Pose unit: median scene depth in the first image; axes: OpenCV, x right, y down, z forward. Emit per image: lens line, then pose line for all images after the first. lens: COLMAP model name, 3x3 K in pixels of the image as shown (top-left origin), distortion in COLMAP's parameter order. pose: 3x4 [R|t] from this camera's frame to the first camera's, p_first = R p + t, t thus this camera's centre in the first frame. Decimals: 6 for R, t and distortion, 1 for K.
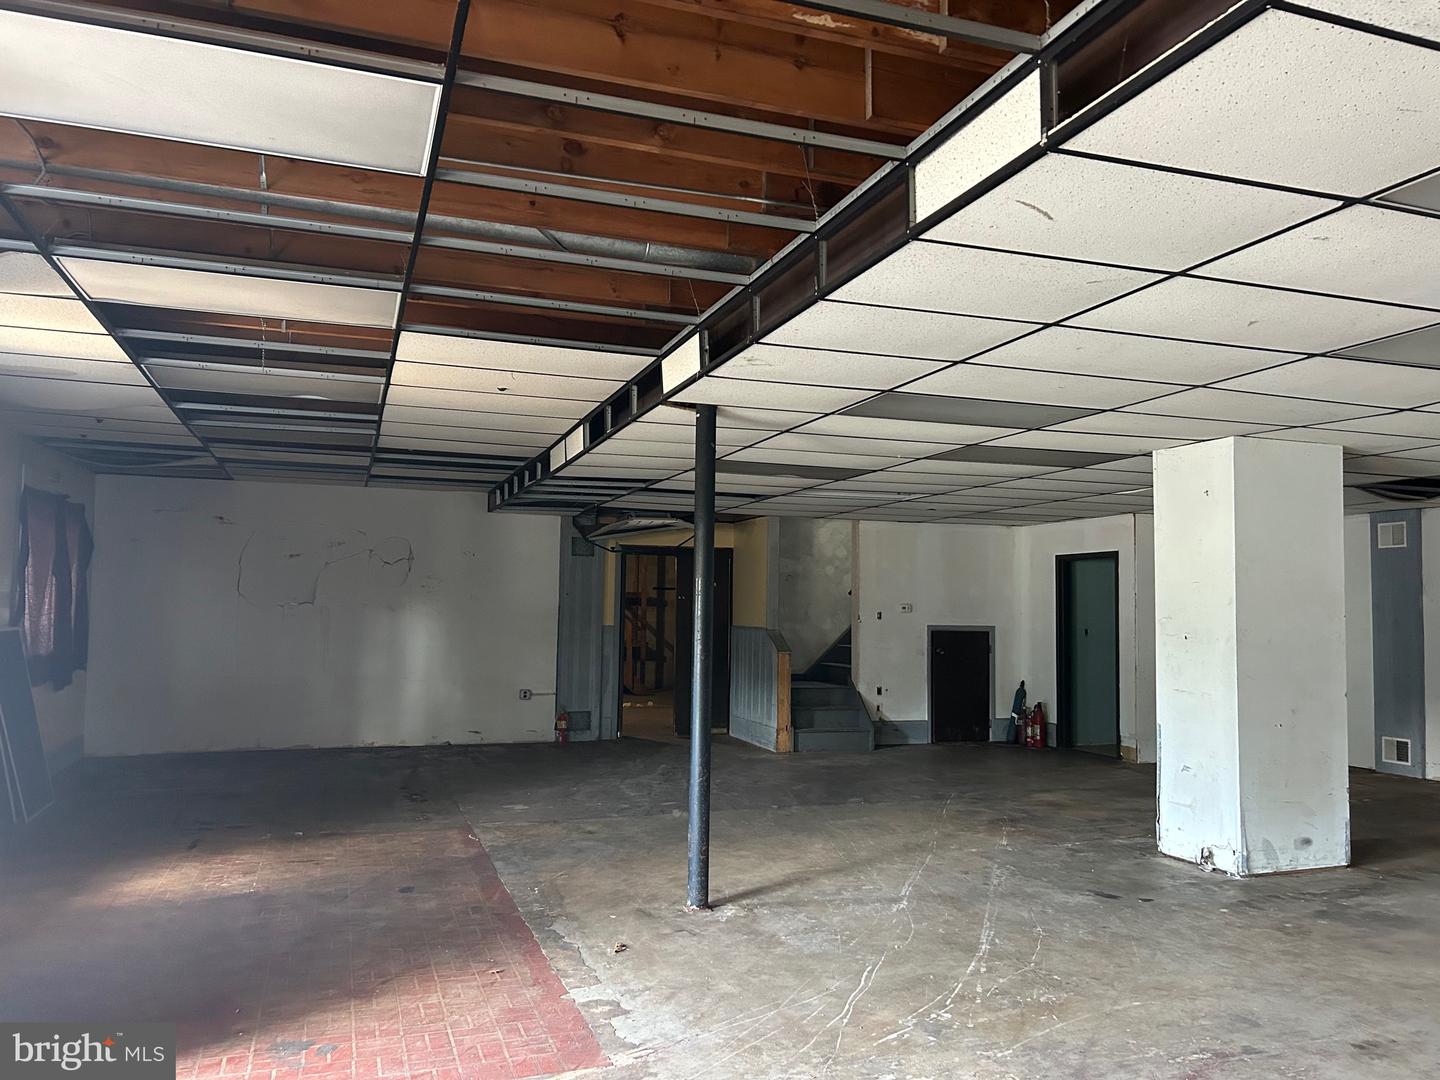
lens RADIAL K [[1076.7, 0, 719.3], [0, 1076.7, 546.3], [0, 0, 1]] dist [0.048583, -0.048859]
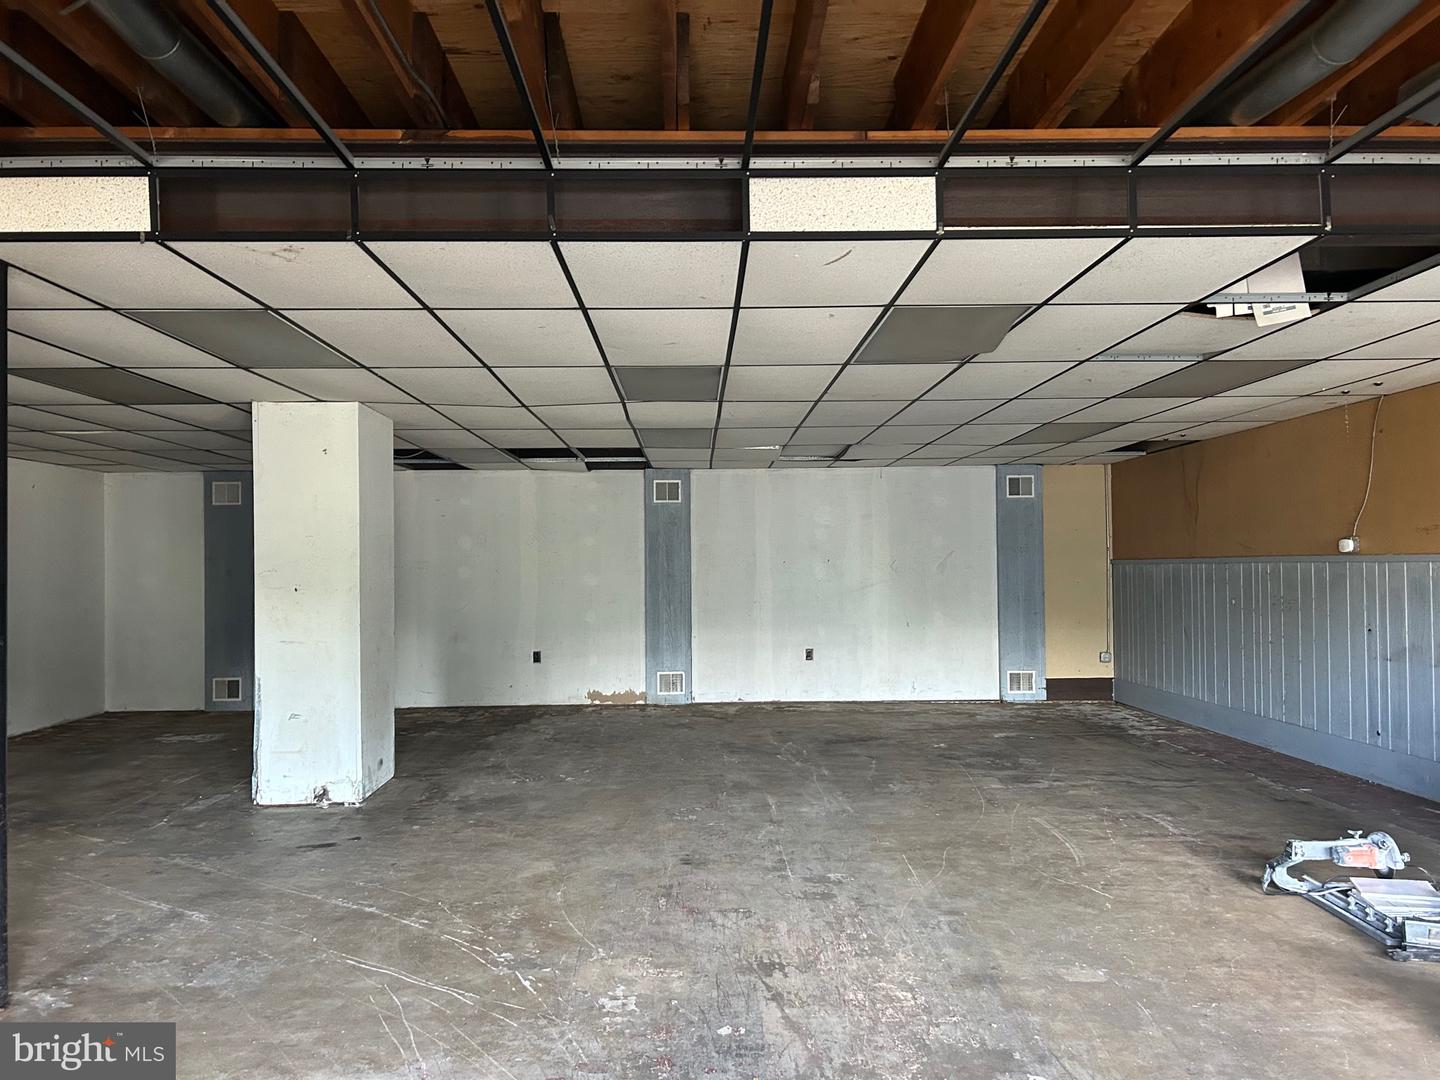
lens RADIAL K [[1081.5, 0, 716.2], [0, 1081.5, 550.5], [0, 0, 1]] dist [0.062829, -0.070392]
pose [[0.316773, -0.001150, 0.948501, -0.542275], [-0.042817, 0.998963, 0.015511, 0.018062], [-0.947535, -0.045526, 0.316395, 0.382080]]
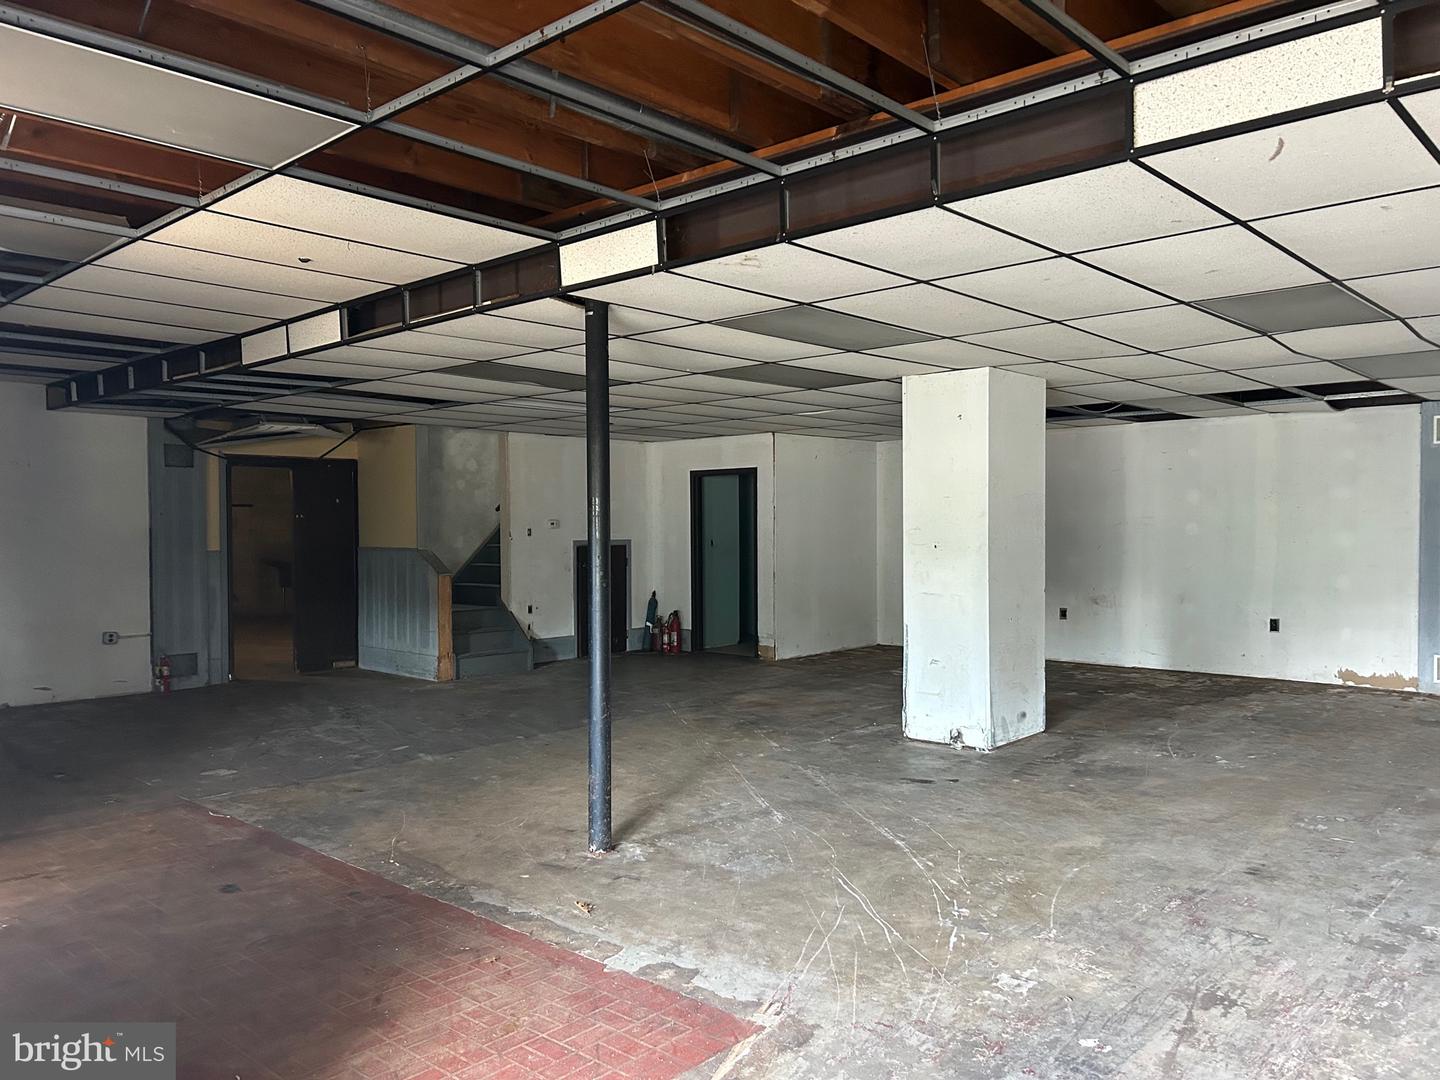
lens RADIAL K [[1081.5, 0, 716.2], [0, 1081.5, 550.5], [0, 0, 1]] dist [0.062829, -0.070392]
pose [[0.883676, -0.029474, 0.467171, -0.373379], [-0.010214, 0.996564, 0.082195, -0.001170], [-0.467988, -0.077405, 0.880338, 0.157370]]
